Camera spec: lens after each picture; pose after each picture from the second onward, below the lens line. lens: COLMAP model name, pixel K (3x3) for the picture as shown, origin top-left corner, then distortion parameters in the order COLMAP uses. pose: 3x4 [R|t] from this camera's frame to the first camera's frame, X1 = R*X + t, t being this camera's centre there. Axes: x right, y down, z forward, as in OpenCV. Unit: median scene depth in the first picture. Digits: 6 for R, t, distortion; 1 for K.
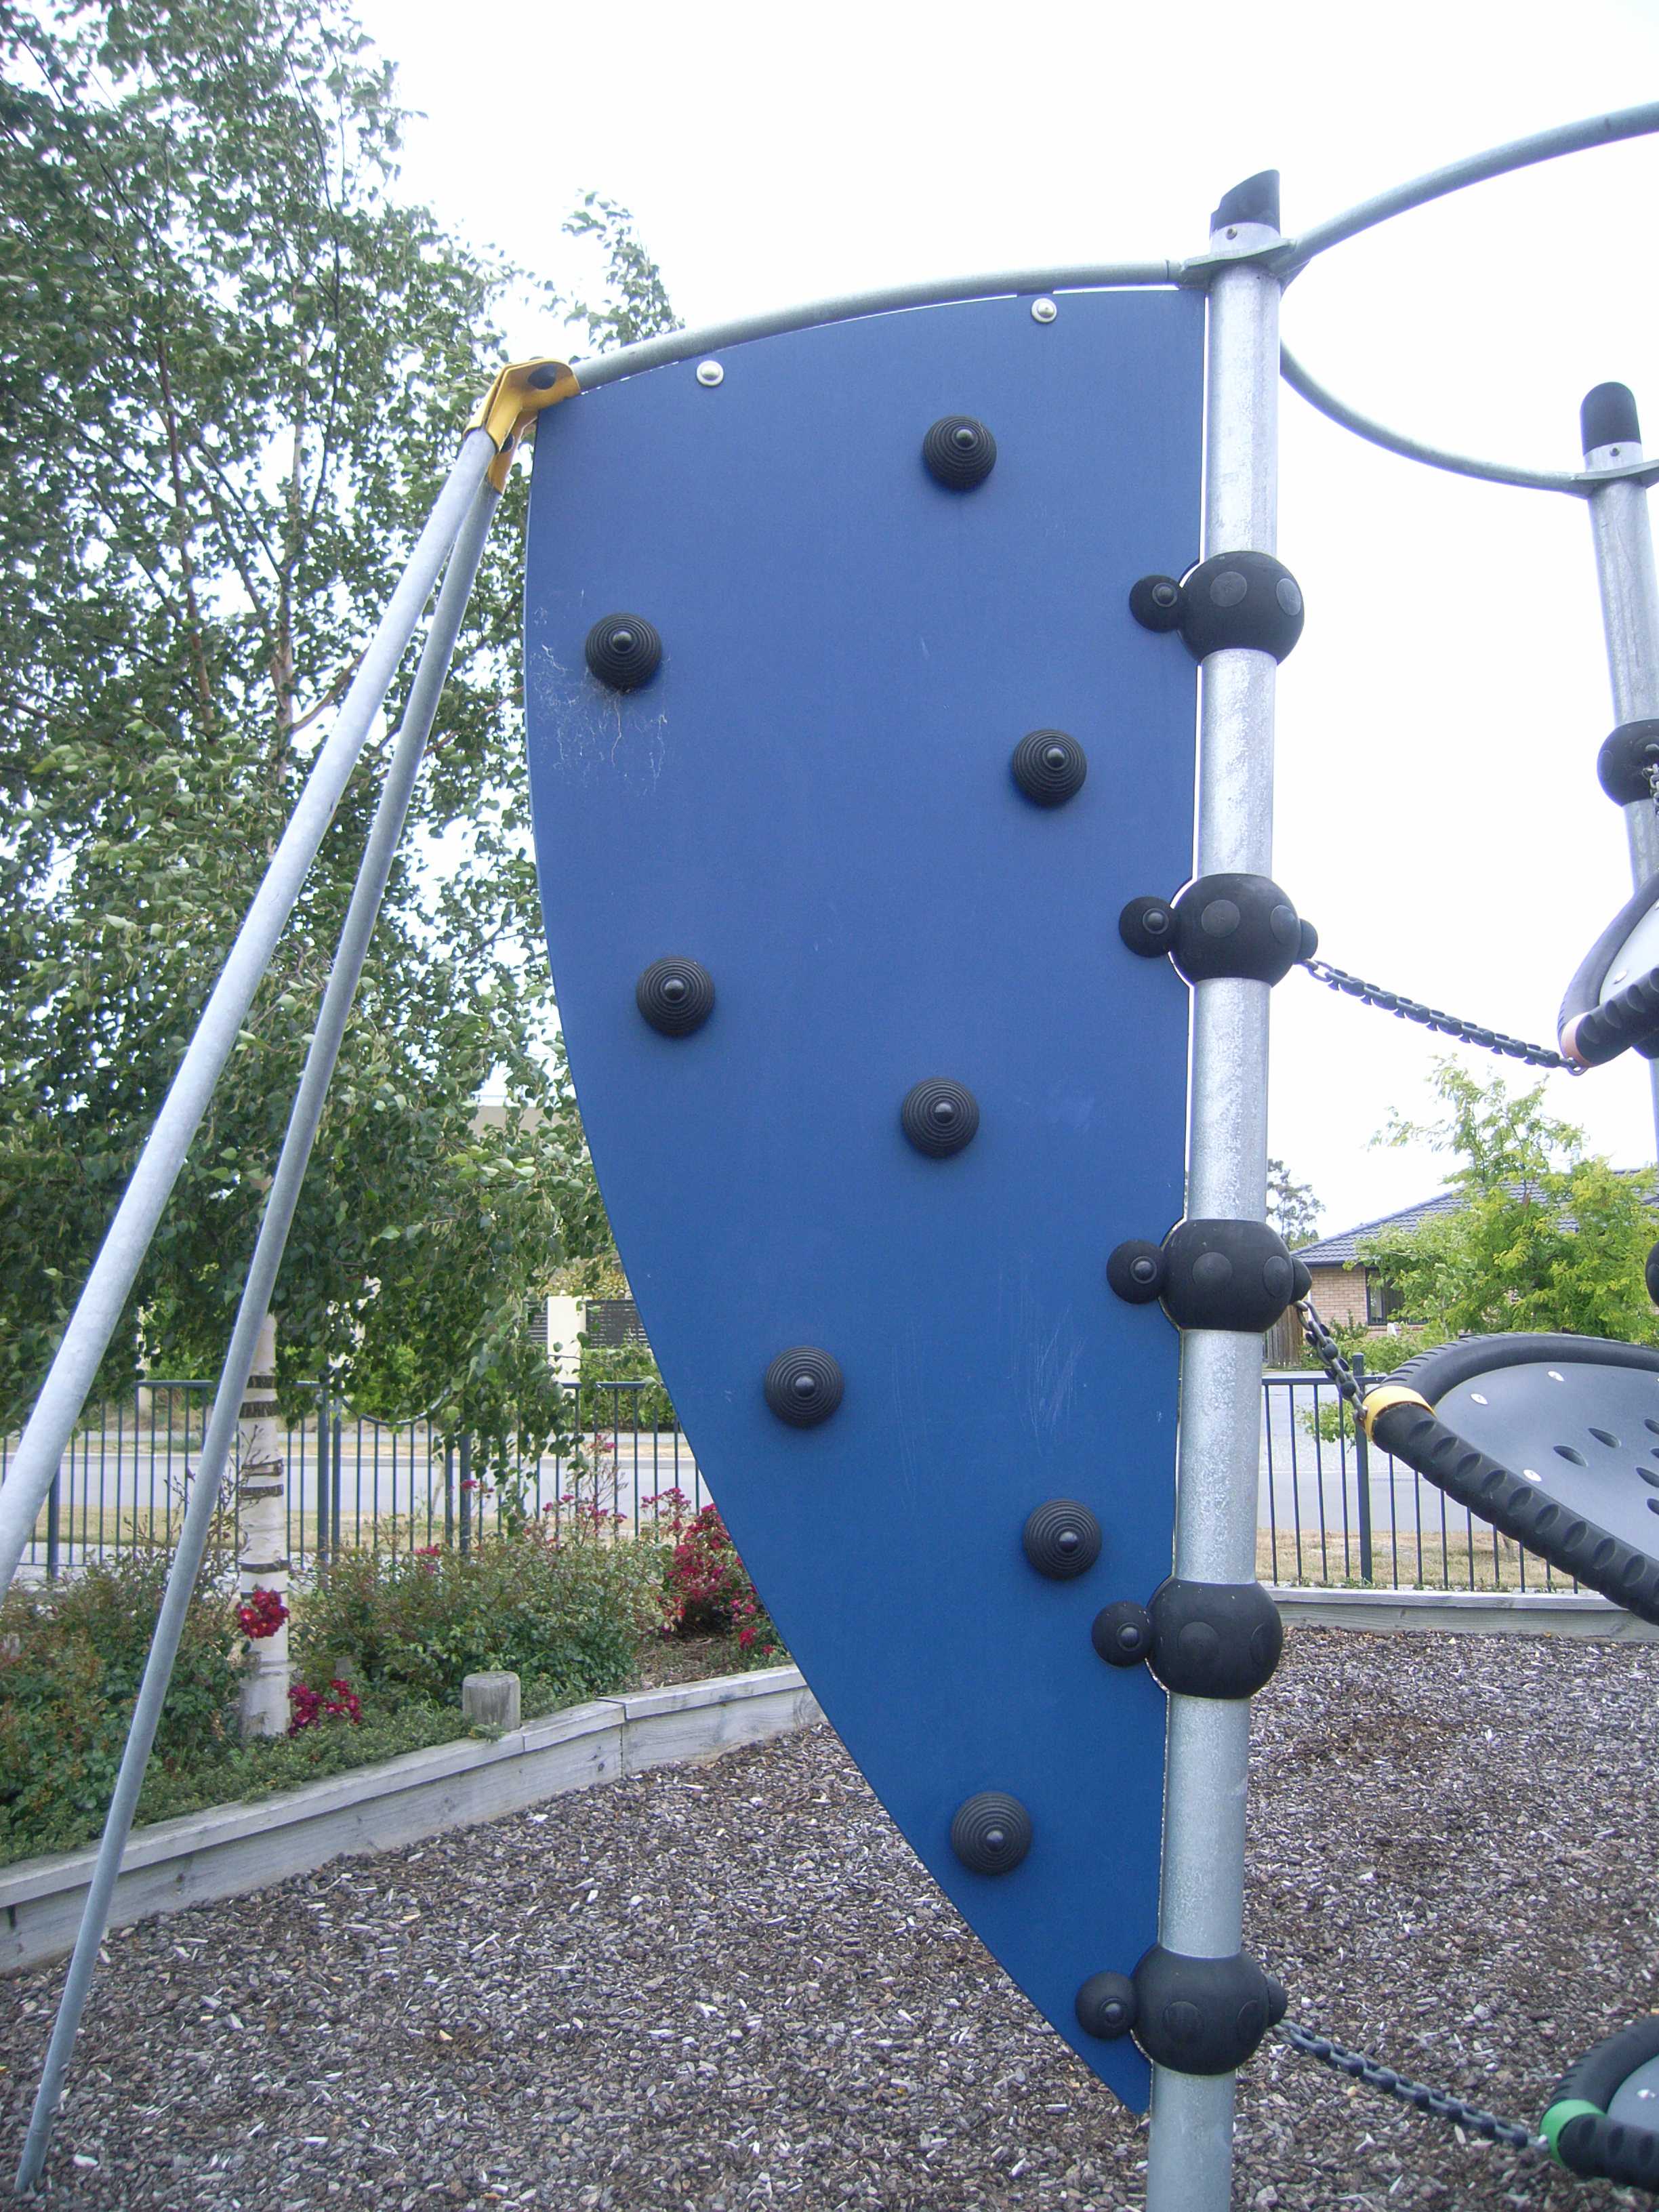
lens RADIAL K [[1798.3, 0, 827.2], [0, 1798.3, 1101.7], [0, 0, 1]] dist [-0.075713, 0.022553]
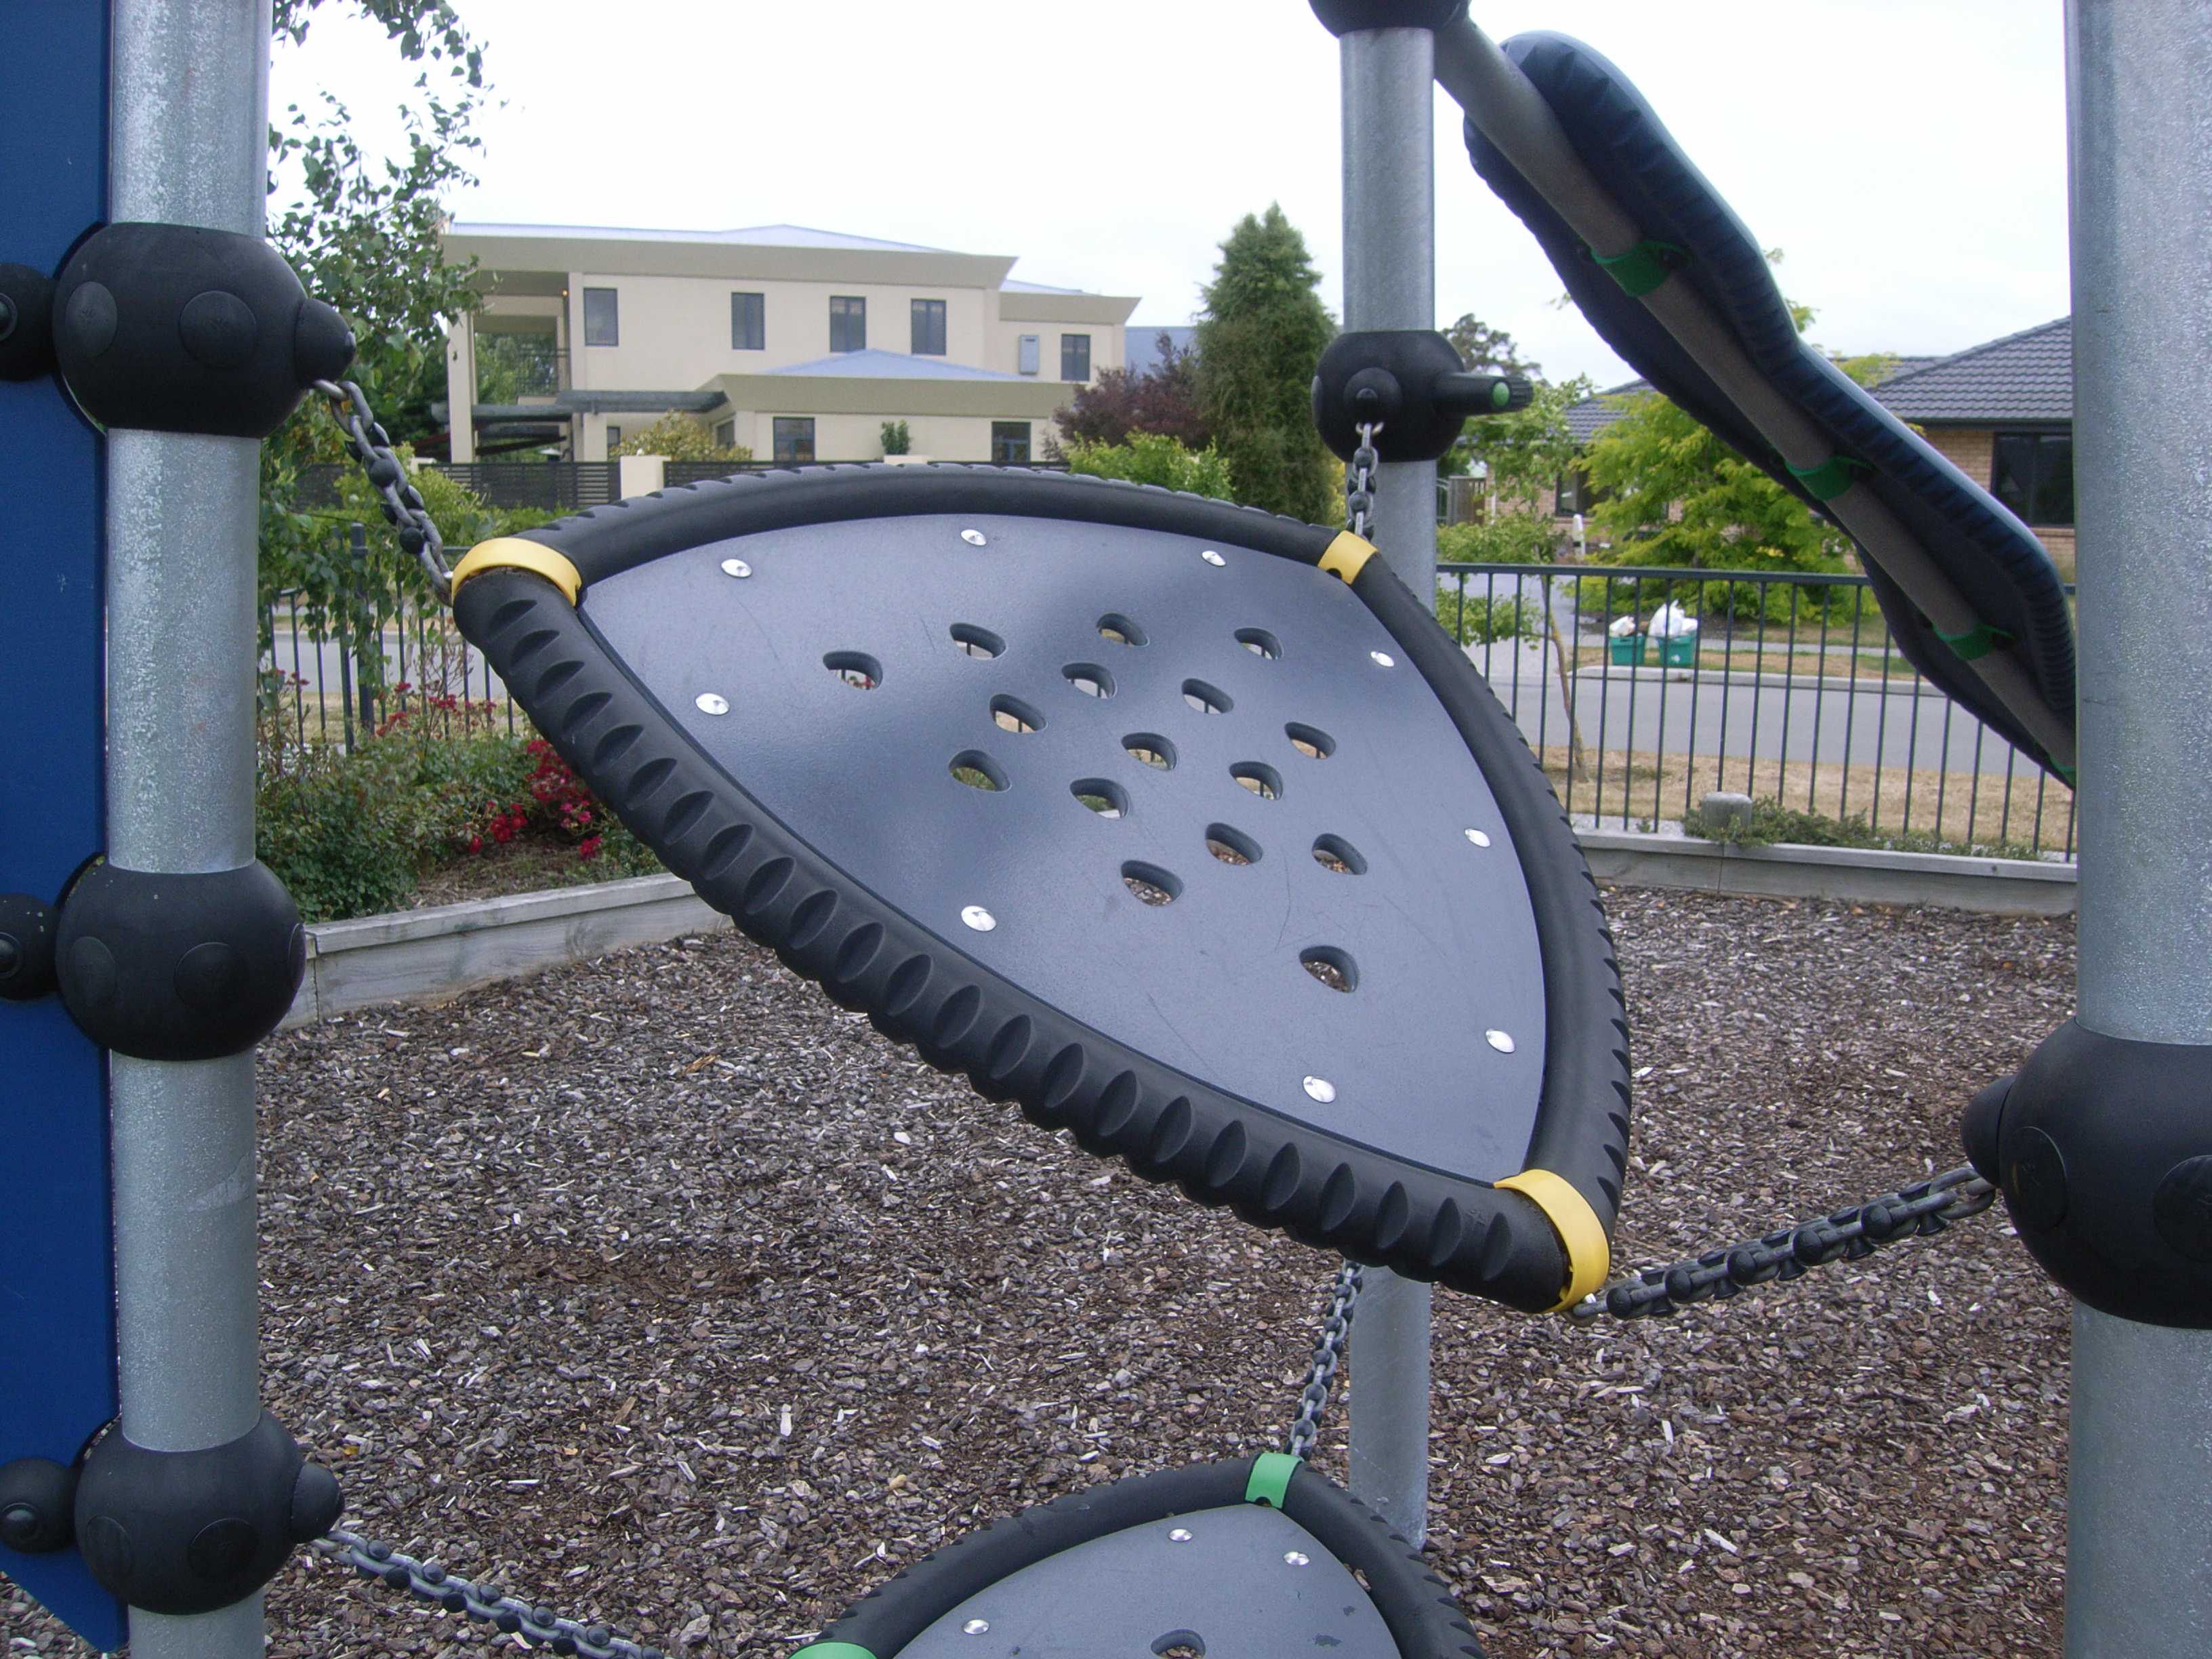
lens RADIAL K [[1901.8, 0, 1105.8], [0, 1901.8, 839.8], [0, 0, 1]] dist [-0.075882, 0.002569]
pose [[0.999205, 0.021471, 0.033591, 0.303392], [-0.030417, 0.955264, 0.294187, 0.043256], [-0.025772, -0.294974, 0.955158, 0.247578]]
